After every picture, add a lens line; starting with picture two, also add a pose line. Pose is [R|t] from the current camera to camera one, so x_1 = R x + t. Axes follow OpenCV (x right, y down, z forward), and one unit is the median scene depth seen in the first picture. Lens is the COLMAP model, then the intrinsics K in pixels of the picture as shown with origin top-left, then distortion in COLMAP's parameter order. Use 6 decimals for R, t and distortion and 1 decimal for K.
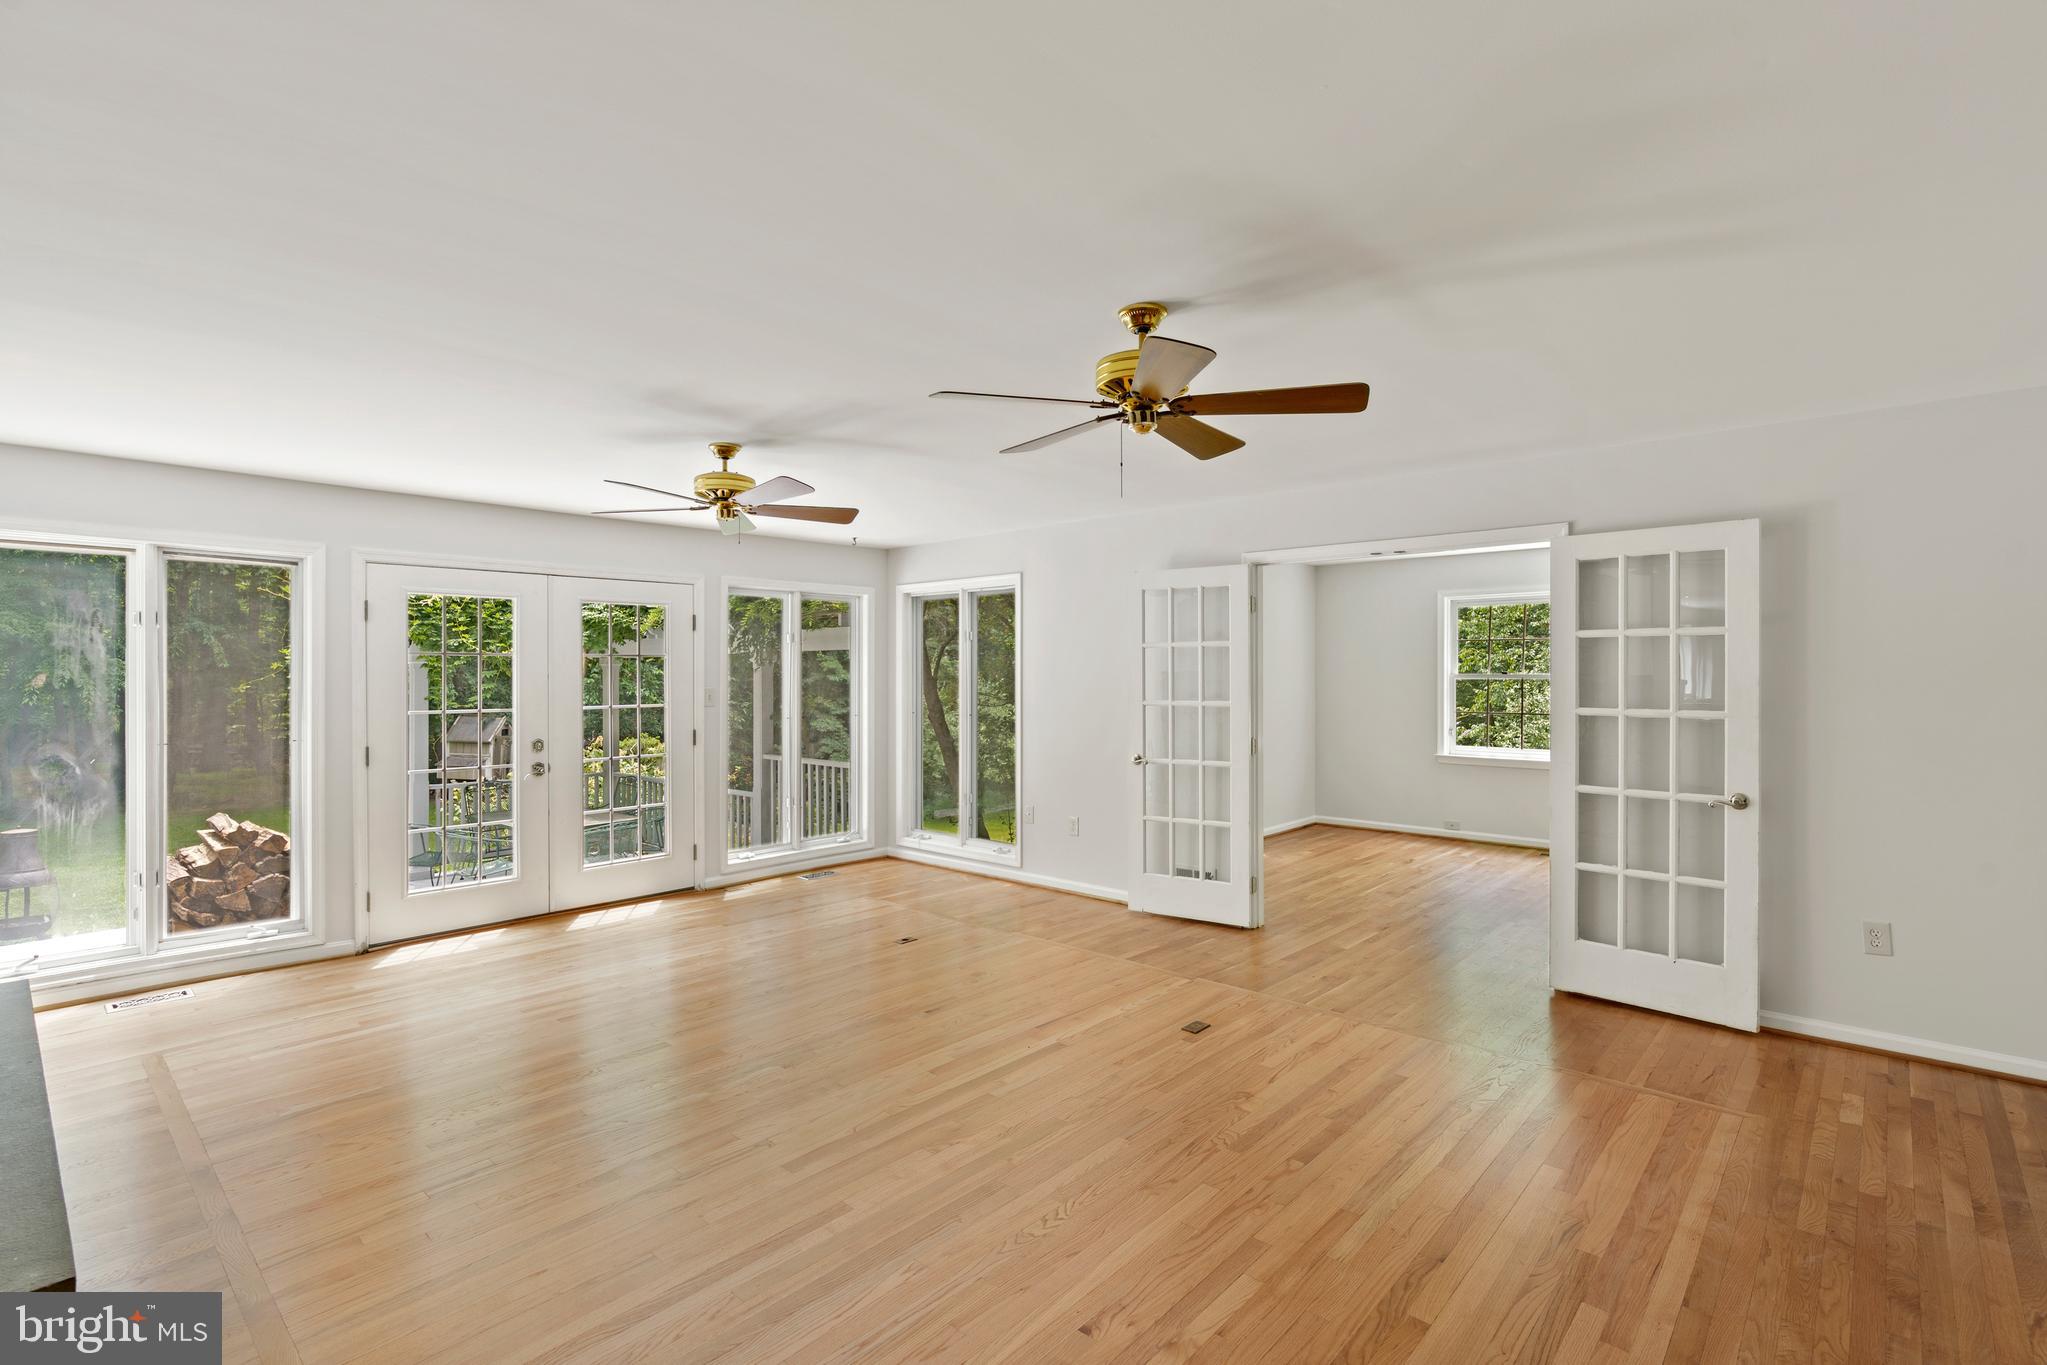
lens RADIAL K [[927.1, 0, 1025.2], [0, 927.1, 677.4], [0, 0, 1]] dist [-0.000841, 0.000165]
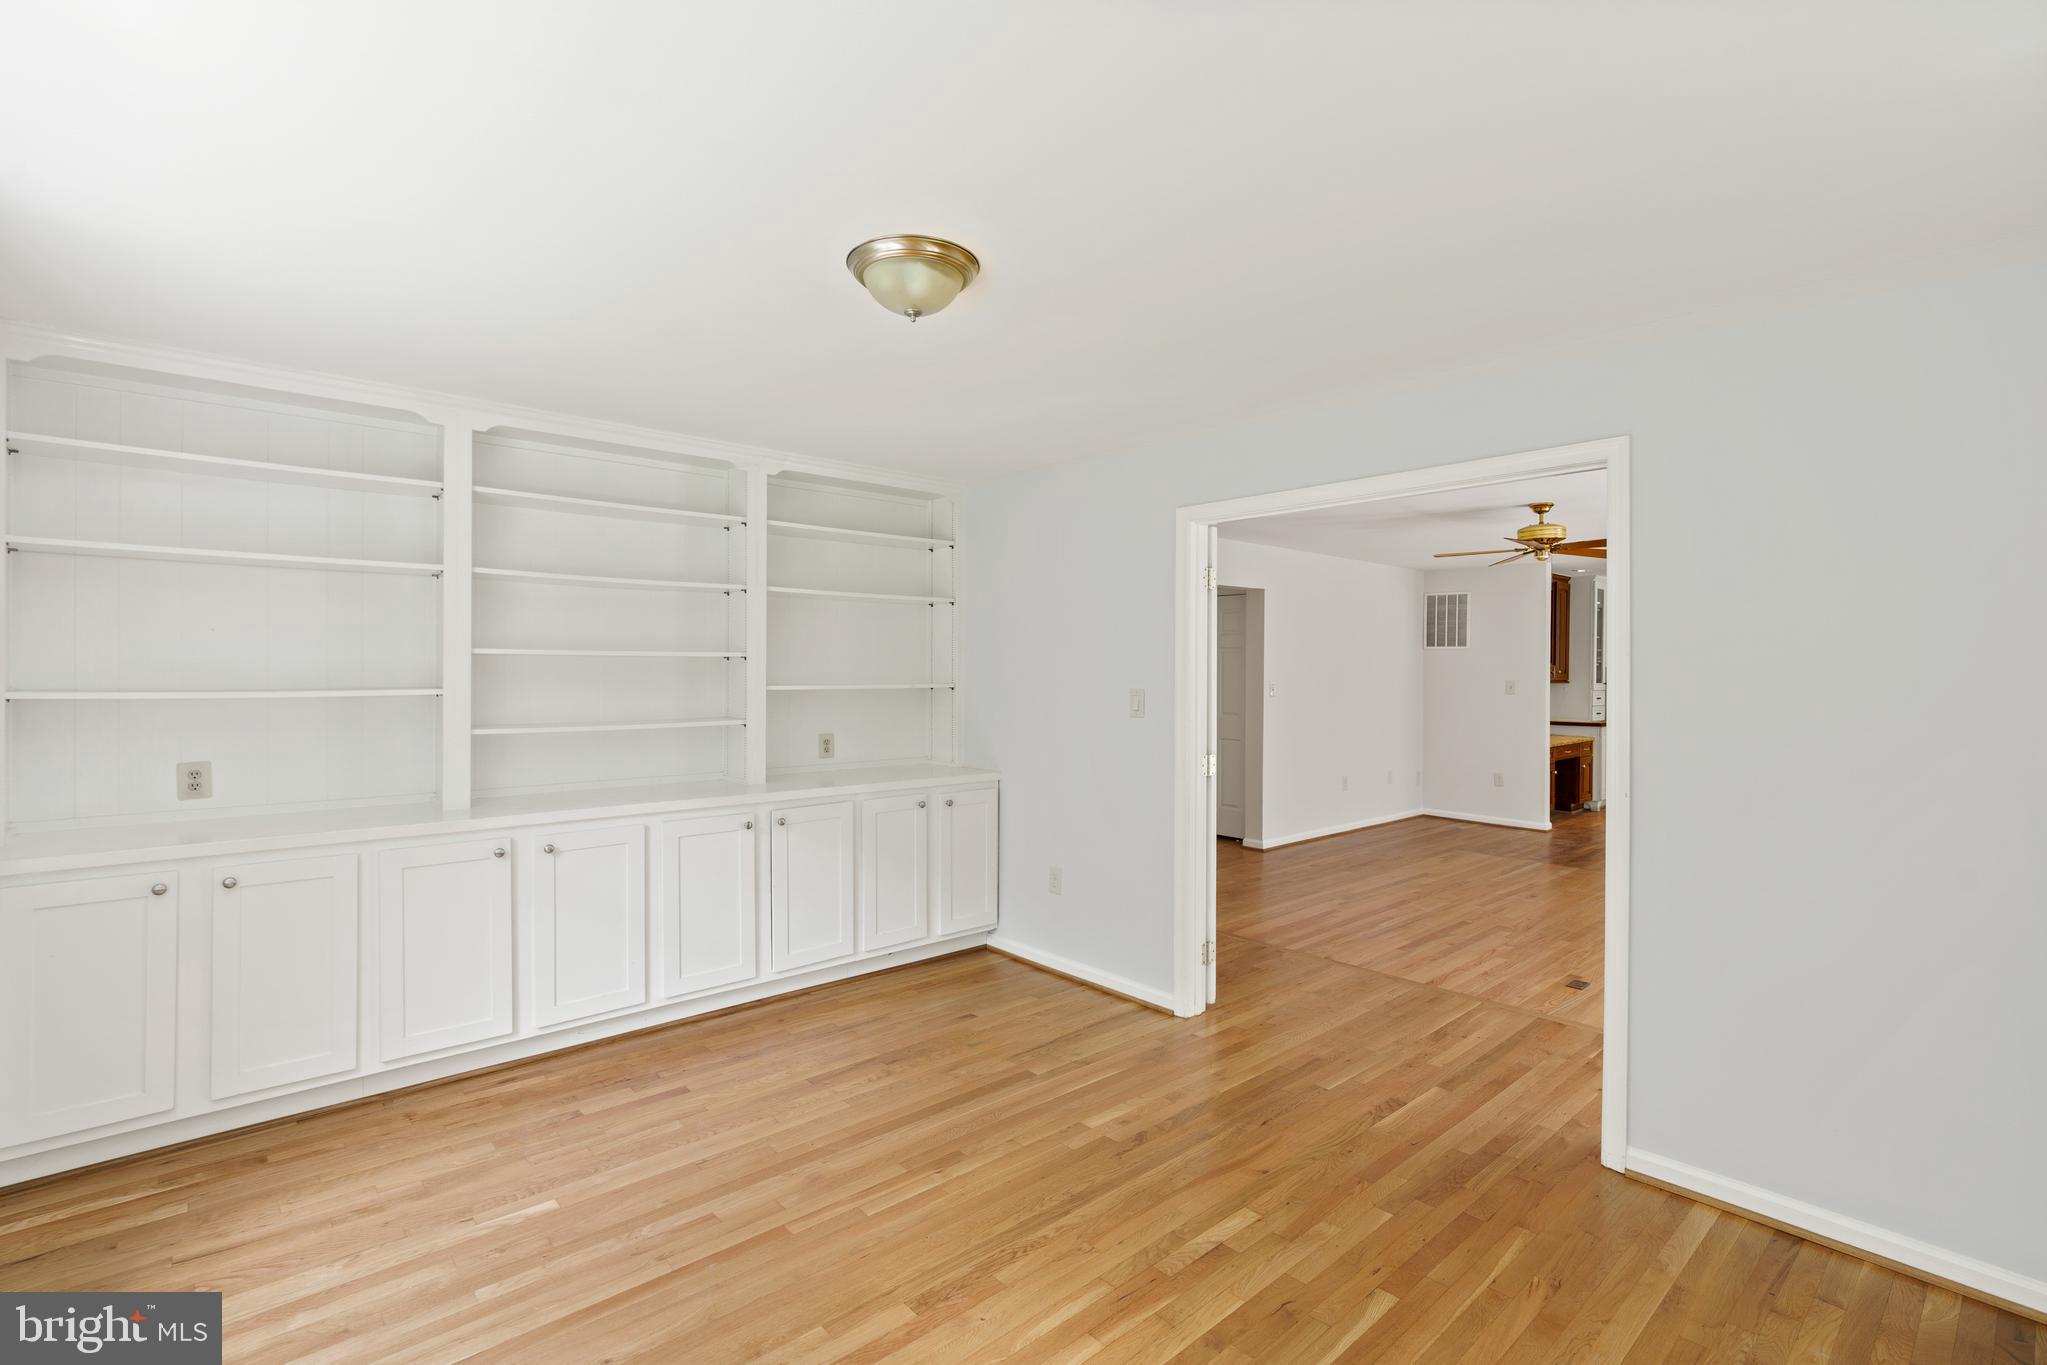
lens RADIAL K [[927.1, 0, 1025.2], [0, 927.1, 677.4], [0, 0, 1]] dist [-0.000841, 0.000165]
pose [[-0.995686, -0.000919, 0.092787, 0.736353], [-0.000387, 0.999983, 0.005755, 0.004801], [-0.092791, 0.005695, -0.995669, 2.151622]]
